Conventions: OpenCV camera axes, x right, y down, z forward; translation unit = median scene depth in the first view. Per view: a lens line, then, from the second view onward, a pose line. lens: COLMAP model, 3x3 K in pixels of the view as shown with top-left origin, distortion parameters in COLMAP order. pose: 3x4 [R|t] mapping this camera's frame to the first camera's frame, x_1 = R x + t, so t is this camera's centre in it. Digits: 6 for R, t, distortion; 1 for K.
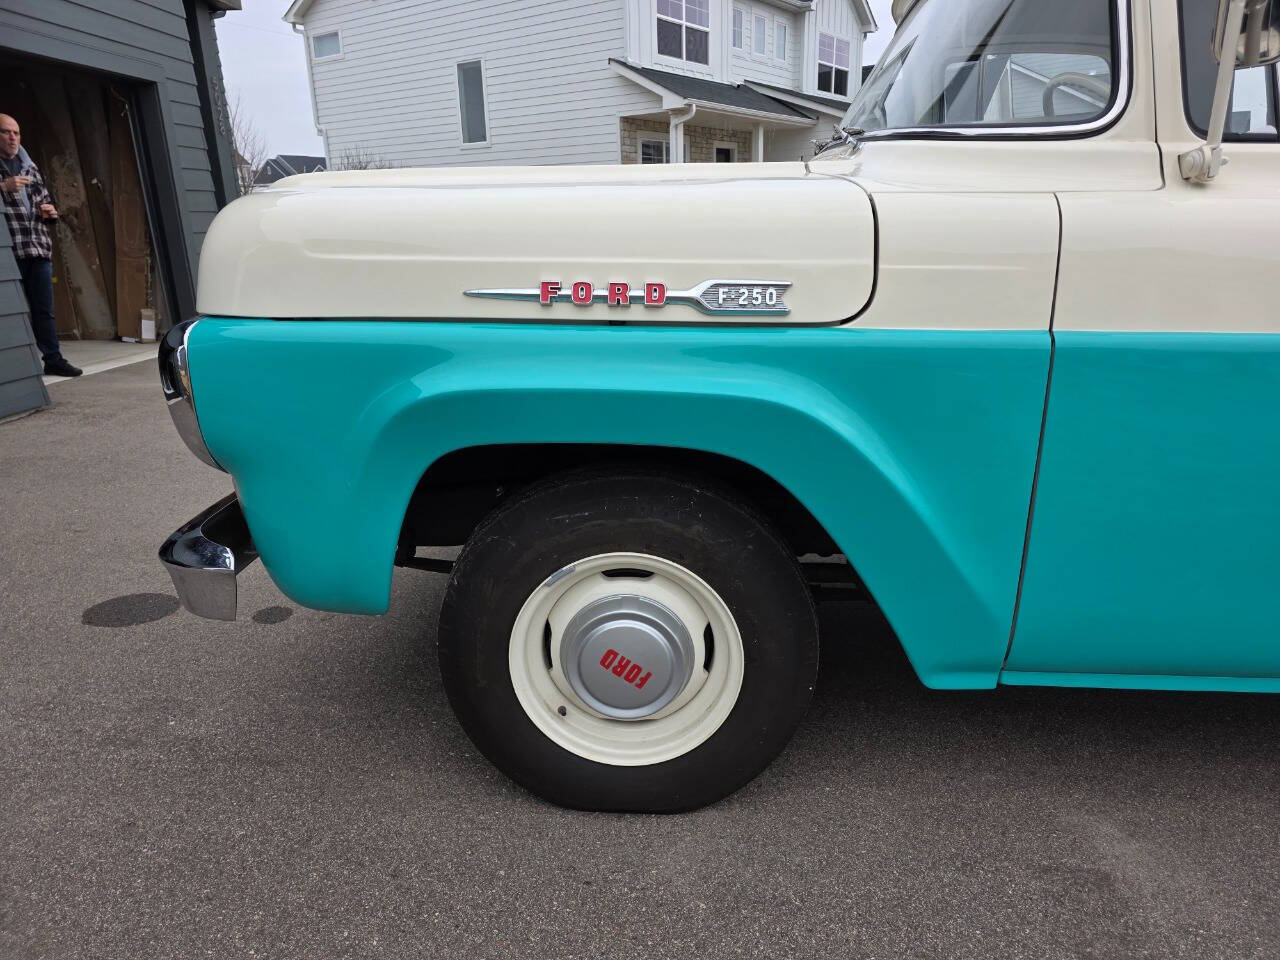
lens RADIAL K [[864.8, 0, 658.5], [0, 864.8, 490.5], [0, 0, 1]] dist [0.053659, -0.046879]
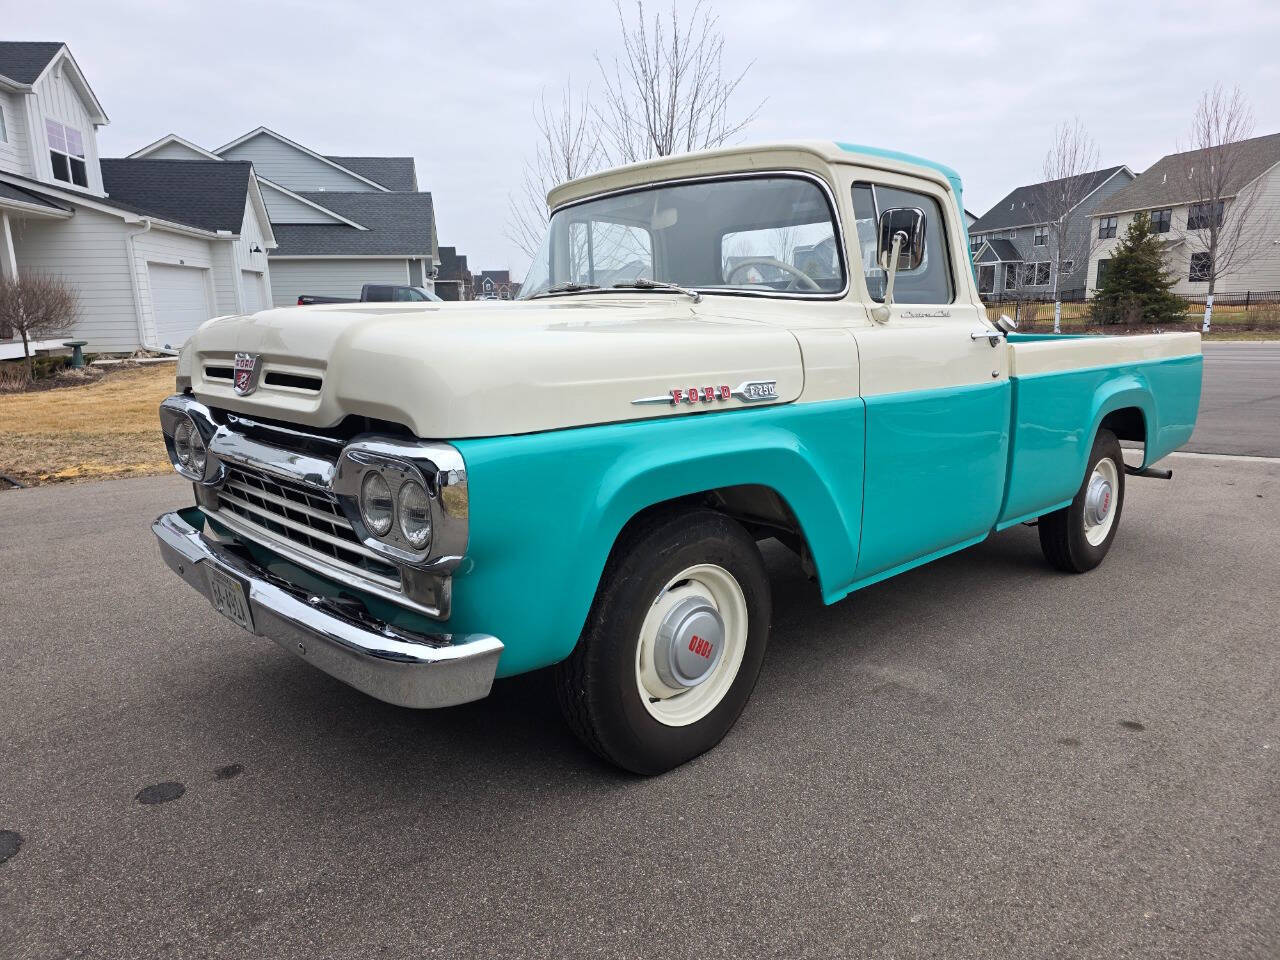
lens RADIAL K [[851.9, 0, 646.6], [0, 851.9, 491.1], [0, 0, 1]] dist [0.067749, -0.059039]
pose [[0.694687, -0.152471, 0.702967, -0.250565], [0.221277, 0.975185, -0.007157, -0.013878], [-0.684432, 0.160522, 0.711186, 0.000657]]
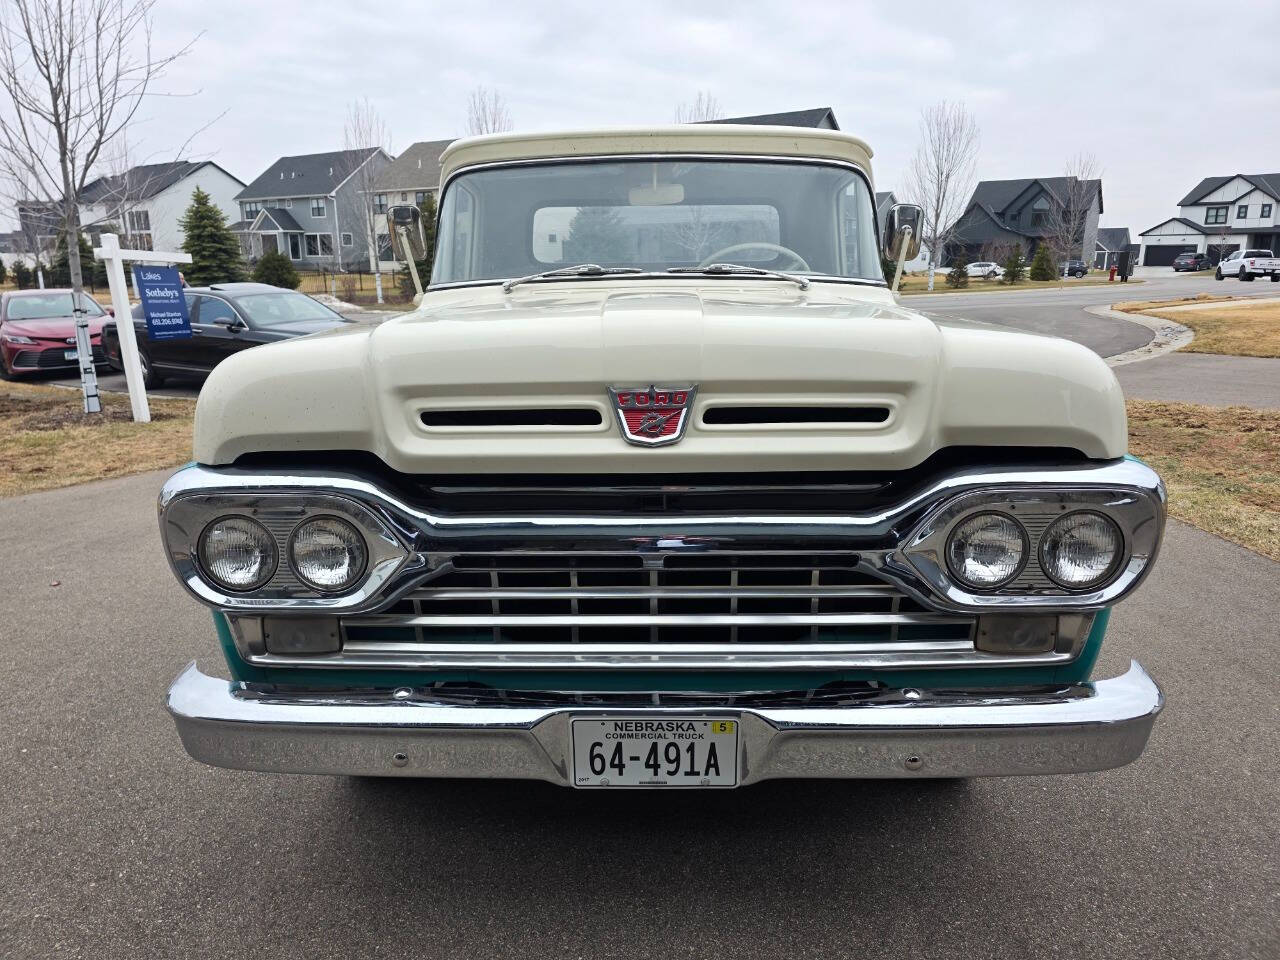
lens RADIAL K [[854.9, 0, 645.6], [0, 854.9, 481.1], [0, 0, 1]] dist [0.051887, -0.045938]
pose [[-0.025533, -0.232308, 0.972307, -0.330149], [0.304382, 0.924636, 0.228912, -0.127070], [-0.952208, 0.301798, 0.047101, 0.327197]]
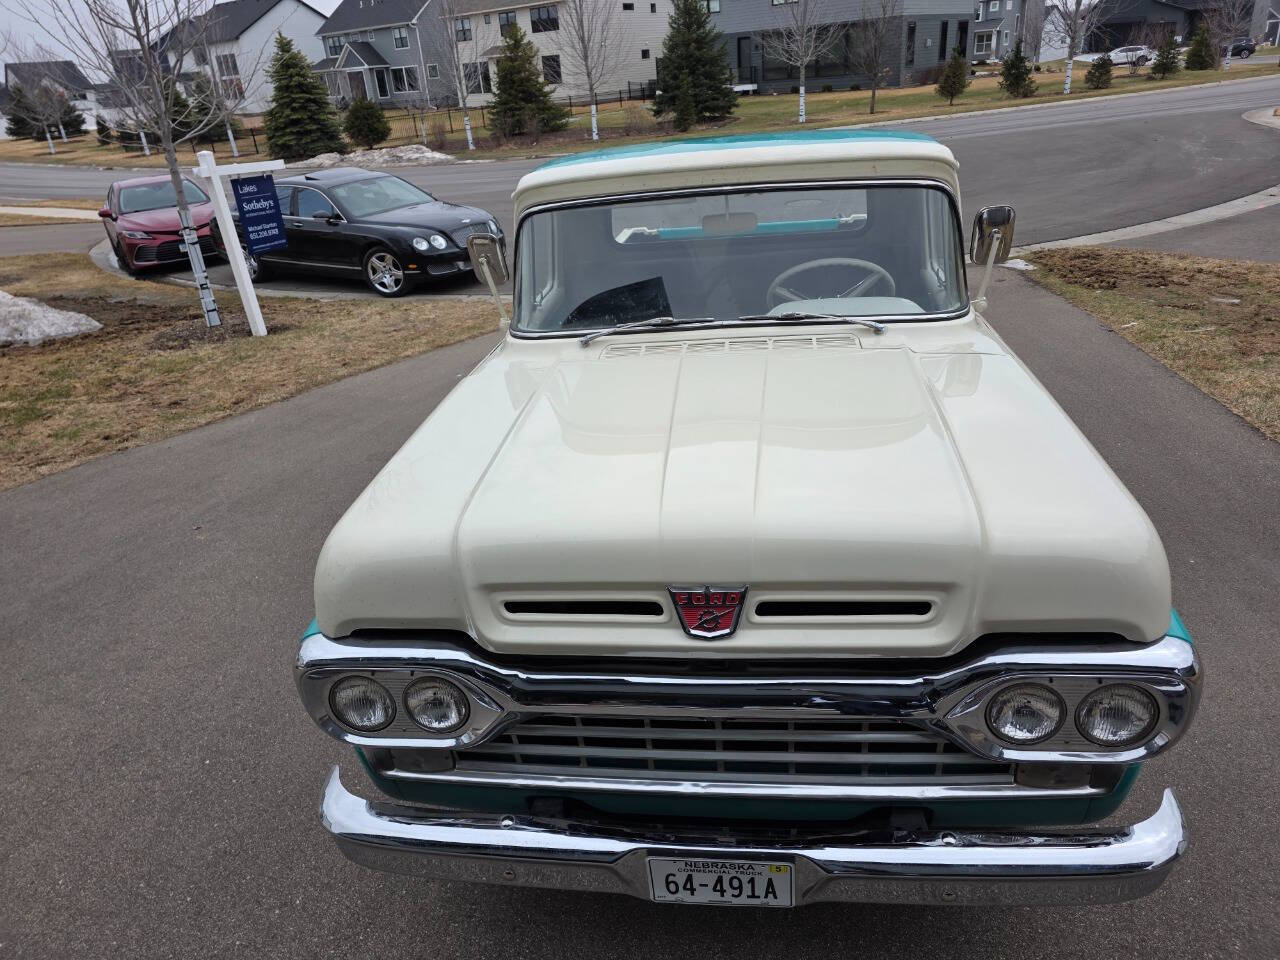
lens RADIAL K [[858.2, 0, 663.2], [0, 858.2, 476.2], [0, 0, 1]] dist [0.054734, -0.048680]
pose [[0.063201, -0.412637, 0.908700, -0.318648], [0.362073, 0.857965, 0.364416, -0.215487], [-0.930005, 0.305984, 0.203629, 0.282773]]
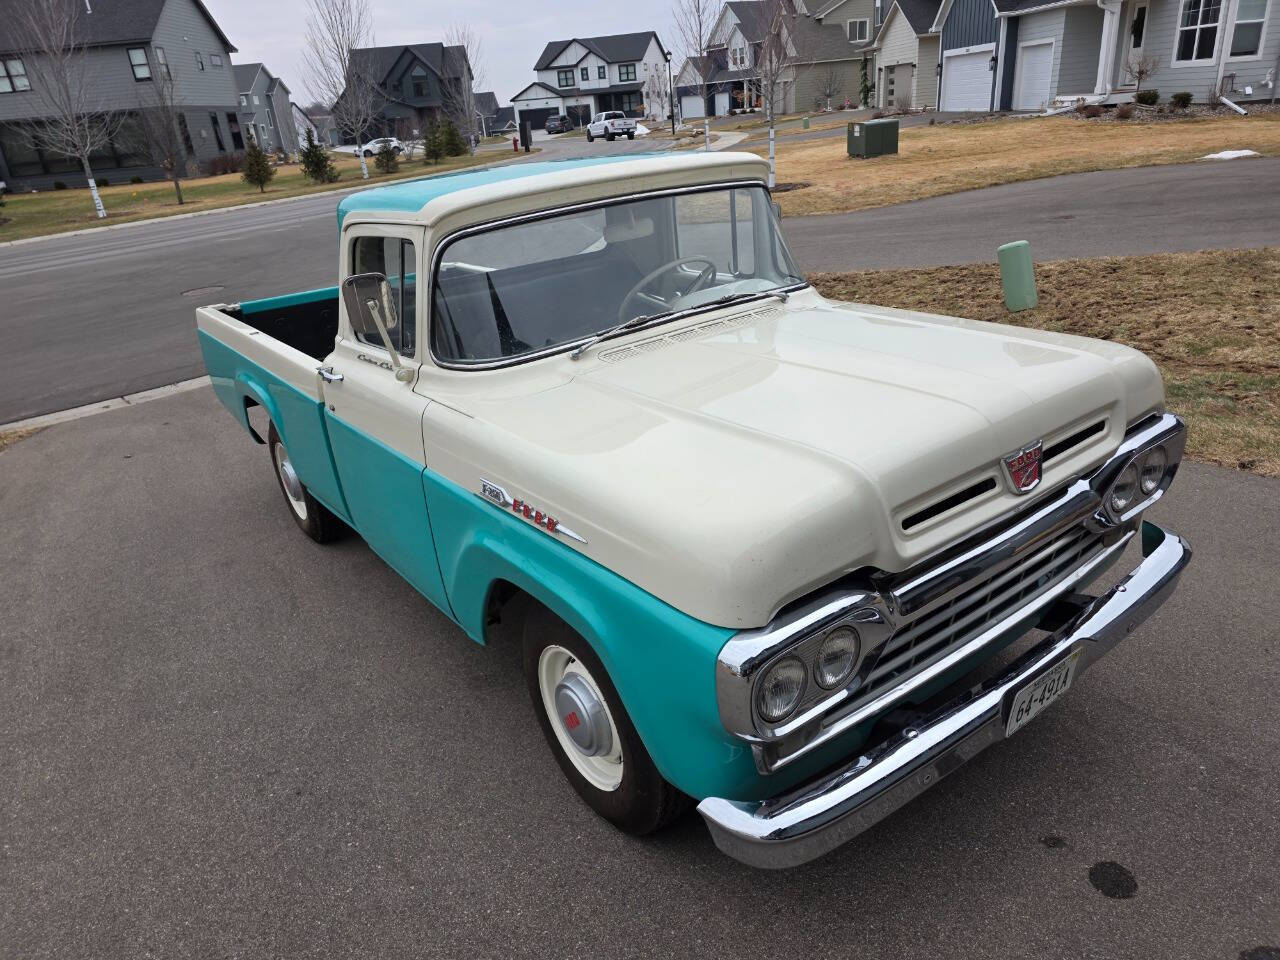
lens RADIAL K [[859.7, 0, 640.0], [0, 859.7, 480.0], [0, 0, 1]] dist [0.063223, -0.053319]
pose [[-0.623870, -0.246786, 0.741541, -0.255557], [0.319884, 0.785081, 0.530399, -0.289387], [-0.713065, 0.568107, -0.410845, 0.548077]]
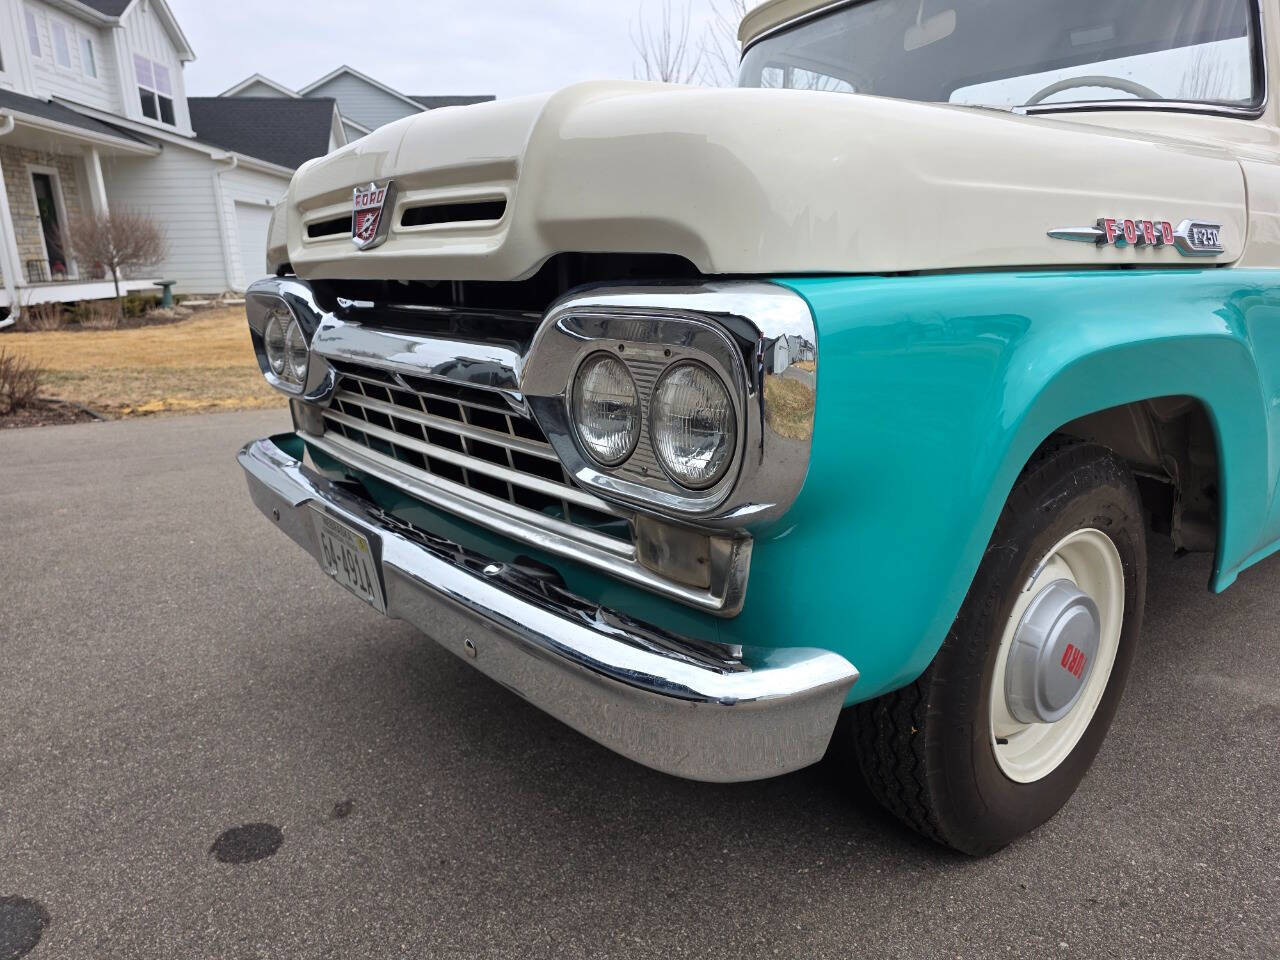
lens RADIAL K [[859.1, 0, 647.5], [0, 859.1, 493.3], [0, 0, 1]] dist [0.061127, -0.058987]
pose [[0.752653, -0.174480, 0.634878, -0.215051], [0.202936, 0.978780, 0.028409, -0.018779], [-0.626362, 0.107457, 0.772090, 0.131609]]
